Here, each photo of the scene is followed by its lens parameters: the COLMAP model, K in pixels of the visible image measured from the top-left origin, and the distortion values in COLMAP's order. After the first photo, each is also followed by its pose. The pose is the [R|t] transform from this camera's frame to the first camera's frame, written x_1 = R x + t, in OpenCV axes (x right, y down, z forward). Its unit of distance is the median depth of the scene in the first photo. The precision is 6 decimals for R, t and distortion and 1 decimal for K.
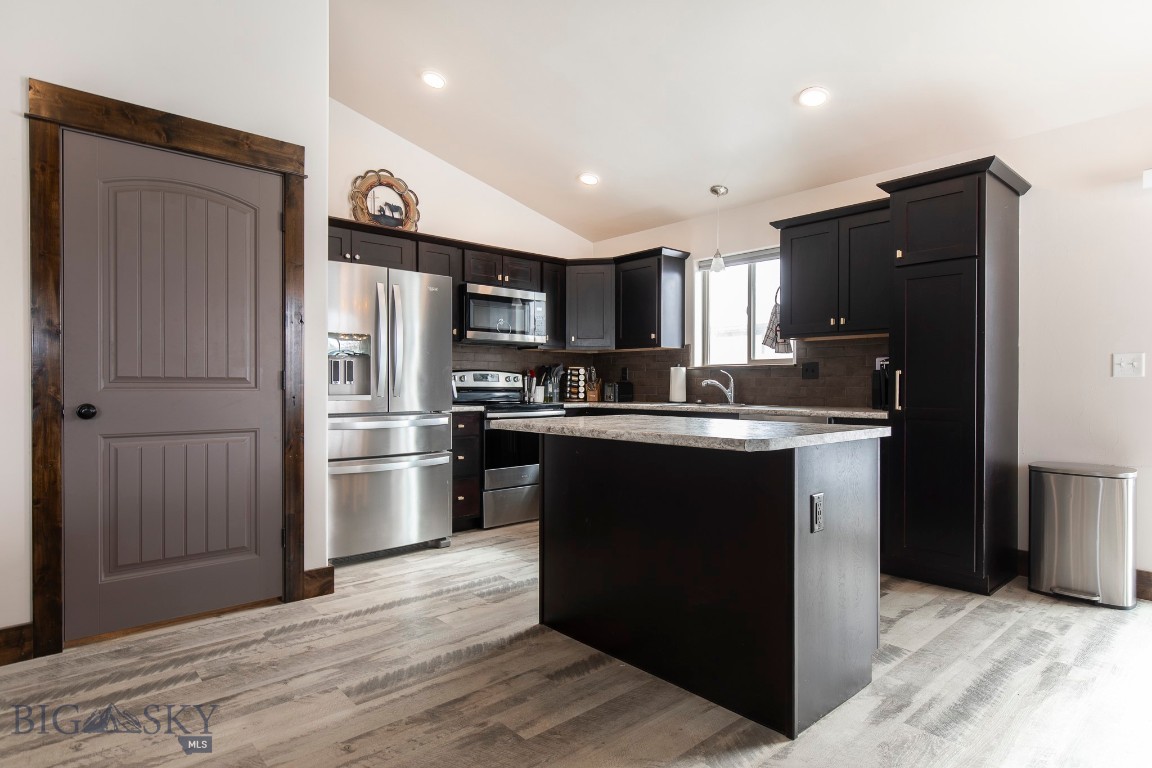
lens RADIAL K [[619.1, 0, 571.5], [0, 619.1, 387.7], [0, 0, 1]] dist [0.002837, 0.000456]
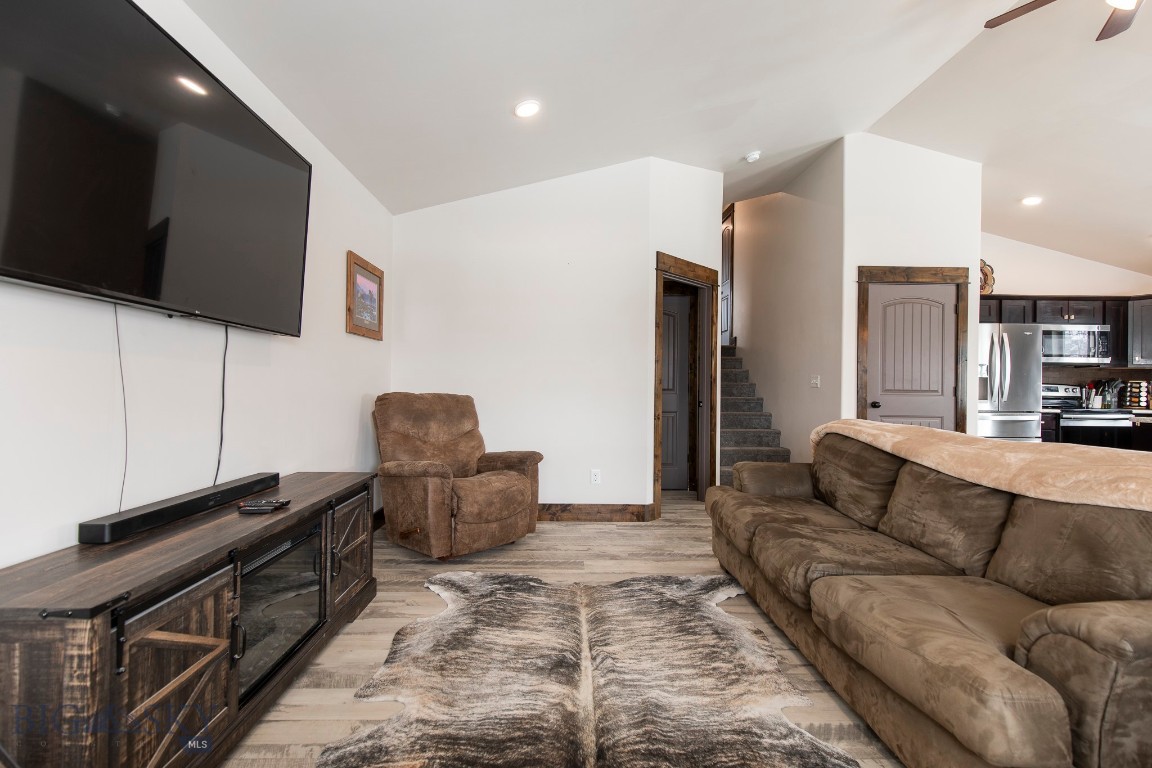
lens RADIAL K [[522.4, 0, 571.8], [0, 522.4, 386.3], [0, 0, 1]] dist [0.009277, -0.001002]
pose [[0.761742, 0.006357, -0.647849, -0.192928], [-0.012719, 0.999906, -0.005143, -0.002923], [0.647756, 0.012158, 0.761751, -0.607609]]
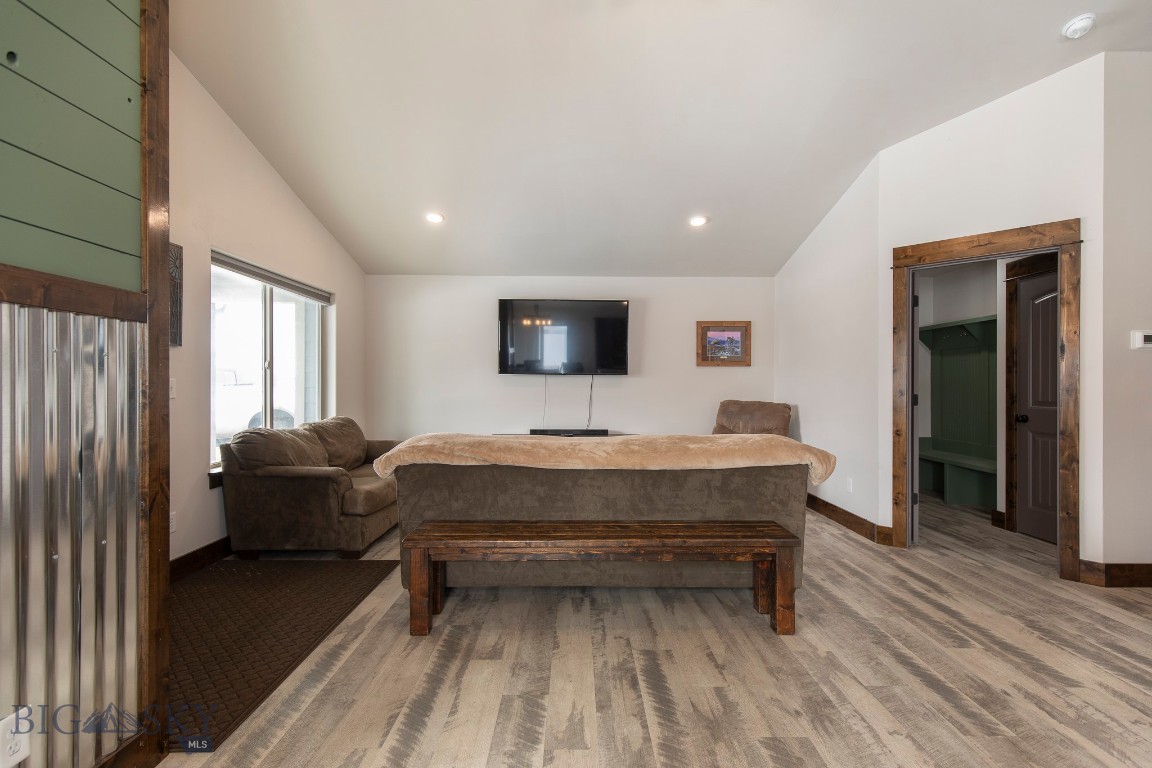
lens RADIAL K [[533.5, 0, 576.0], [0, 533.5, 384.0], [0, 0, 1]] dist [0.008133, -0.000367]
pose [[-0.654462, -0.002294, -0.756091, 0.271182], [-0.005767, 0.999981, 0.001959, -0.030422], [0.756073, 0.005643, -0.654463, 0.318073]]
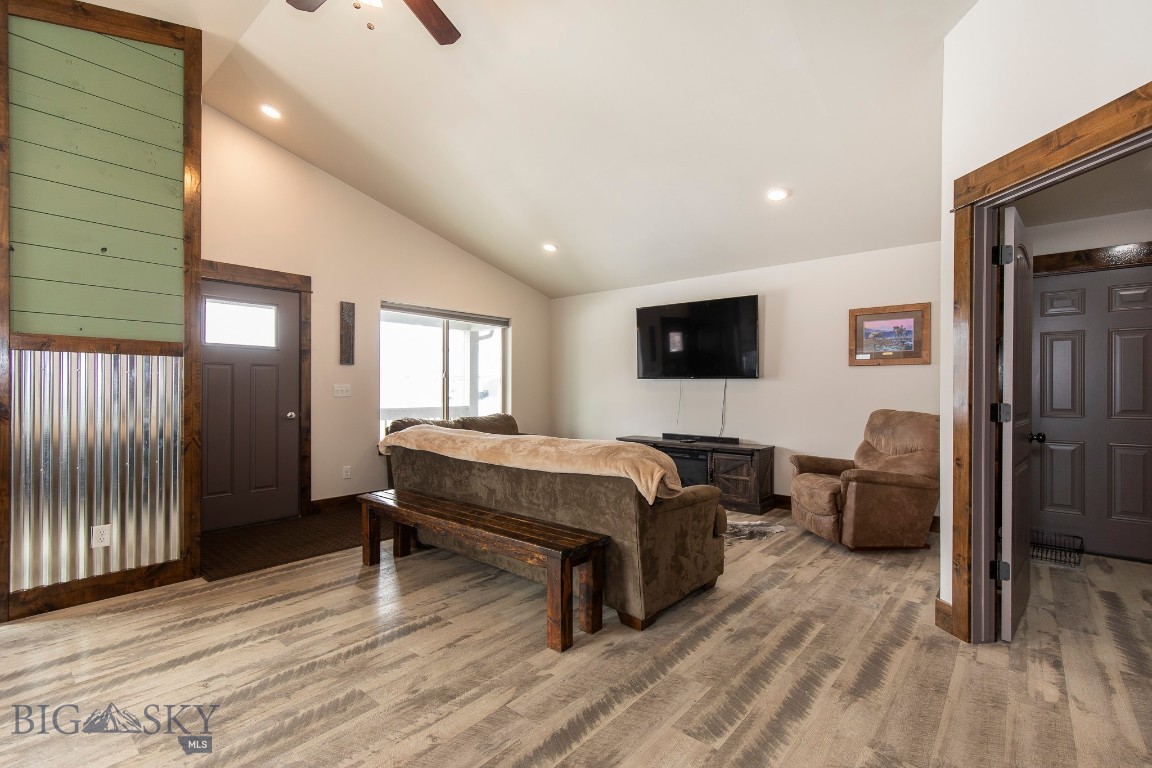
lens RADIAL K [[522.4, 0, 571.8], [0, 522.4, 386.3], [0, 0, 1]] dist [0.009277, -0.001002]
pose [[-0.991298, -0.004174, -0.131571, -0.209955], [-0.004019, 0.999991, -0.001440, -0.030029], [0.131576, -0.000898, -0.991306, 0.617855]]
